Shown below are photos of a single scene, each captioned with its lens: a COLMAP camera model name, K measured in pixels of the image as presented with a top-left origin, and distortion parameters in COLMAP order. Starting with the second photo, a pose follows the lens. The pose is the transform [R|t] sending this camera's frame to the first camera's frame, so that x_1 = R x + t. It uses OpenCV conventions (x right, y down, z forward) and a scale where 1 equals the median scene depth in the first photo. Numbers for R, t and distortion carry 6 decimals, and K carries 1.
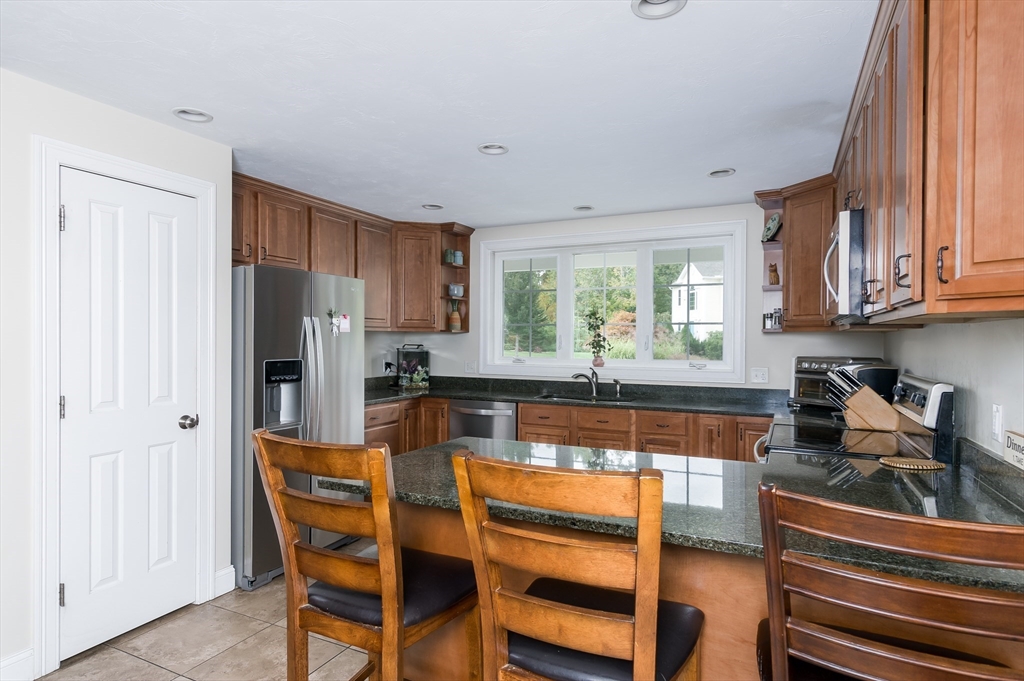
lens RADIAL K [[574.4, 0, 505.5], [0, 574.4, 340.3], [0, 0, 1]] dist [0.032455, 0.000795]
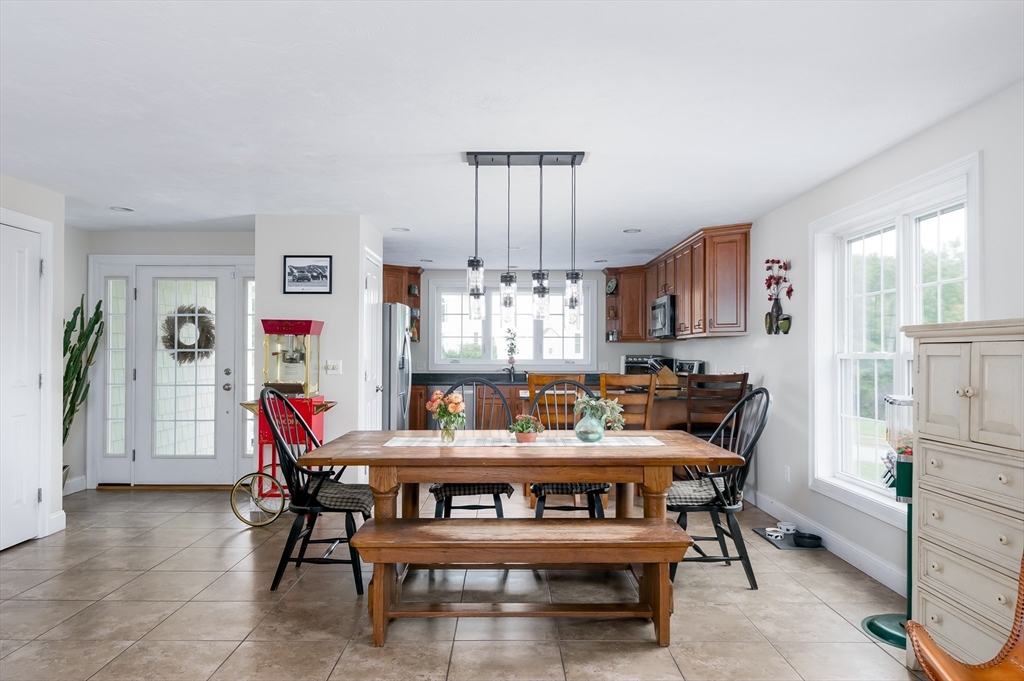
lens RADIAL K [[665.0, 0, 510.4], [0, 665.0, 343.8], [0, 0, 1]] dist [-0.005700, -0.000424]
pose [[0.896621, 0.003917, 0.442782, -0.785119], [0.002959, 0.999886, -0.014836, 0.022063], [-0.442789, 0.014612, 0.896507, -0.776769]]
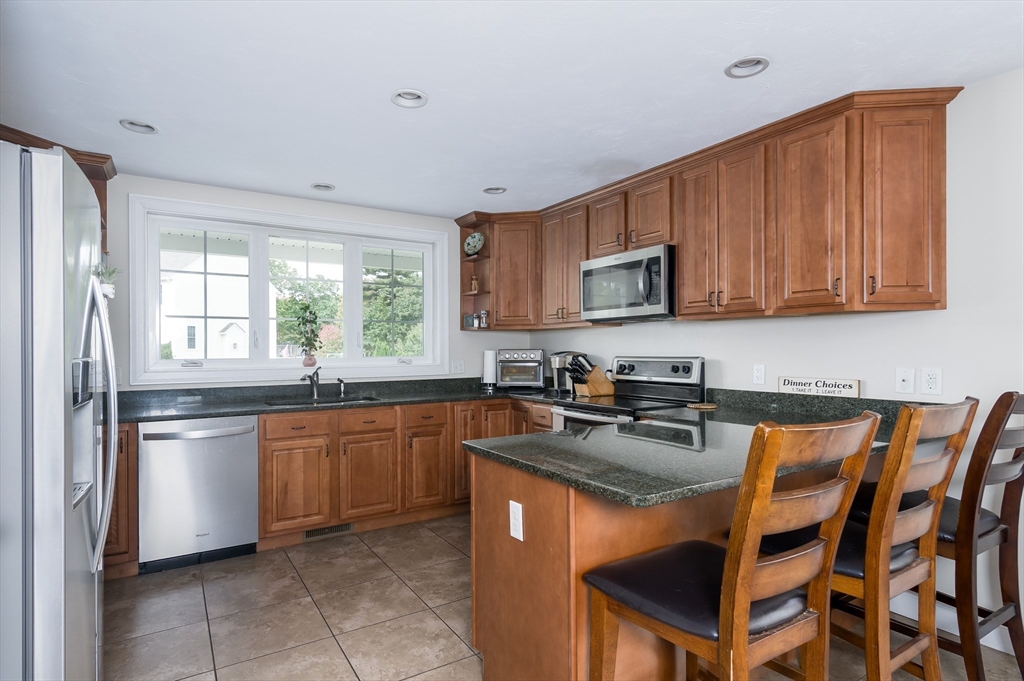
lens RADIAL K [[543.0, 0, 506.5], [0, 543.0, 348.4], [0, 0, 1]] dist [0.000874, -0.000026]
pose [[0.534615, -0.007965, 0.845058, -0.464611], [0.008712, 0.999954, 0.003914, 0.020763], [-0.845051, 0.005269, 0.534660, 0.345805]]
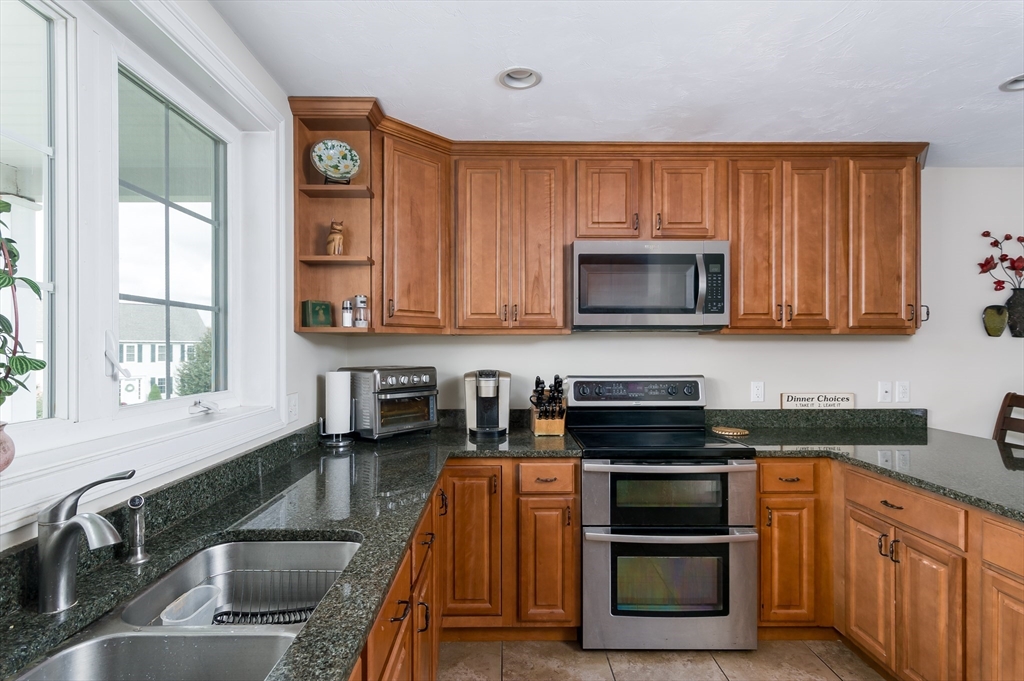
lens RADIAL K [[524.7, 0, 506.0], [0, 524.7, 349.0], [0, 0, 1]] dist [0.000287, -0.000867]
pose [[-0.444146, -0.010172, 0.895897, -0.113006], [-0.002080, 0.999945, 0.010322, -0.002533], [-0.895952, 0.002721, -0.444142, 1.098932]]
